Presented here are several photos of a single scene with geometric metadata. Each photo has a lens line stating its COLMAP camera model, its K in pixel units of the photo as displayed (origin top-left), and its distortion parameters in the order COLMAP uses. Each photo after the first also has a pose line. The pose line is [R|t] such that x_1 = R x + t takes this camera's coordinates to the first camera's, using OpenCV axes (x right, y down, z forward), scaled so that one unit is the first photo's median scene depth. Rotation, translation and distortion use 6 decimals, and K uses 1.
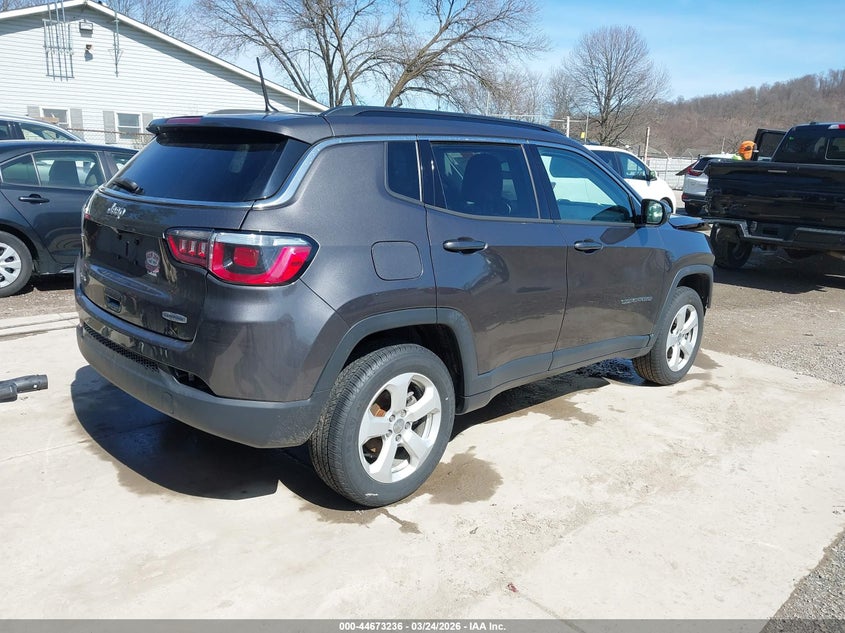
lens RADIAL K [[704.3, 0, 413.2], [0, 704.3, 316.5], [0, 0, 1]] dist [0.010486, 0.007179]
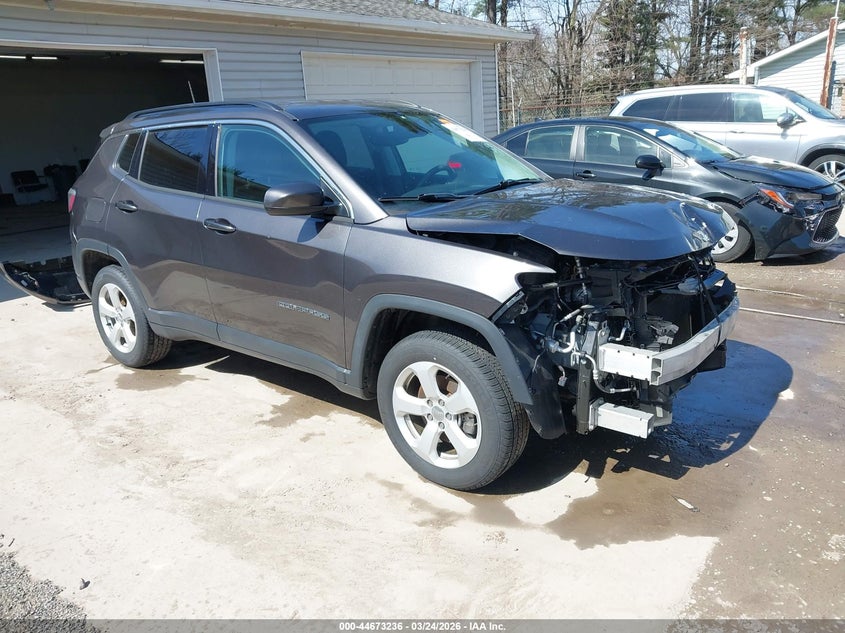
lens RADIAL K [[704.3, 0, 413.2], [0, 704.3, 316.5], [0, 0, 1]] dist [0.010486, 0.007179]
pose [[0.052591, 0.210091, -0.976266, 1.140631], [-0.172383, 0.964853, 0.198349, -0.197430], [0.983625, 0.157861, 0.086958, 1.111450]]
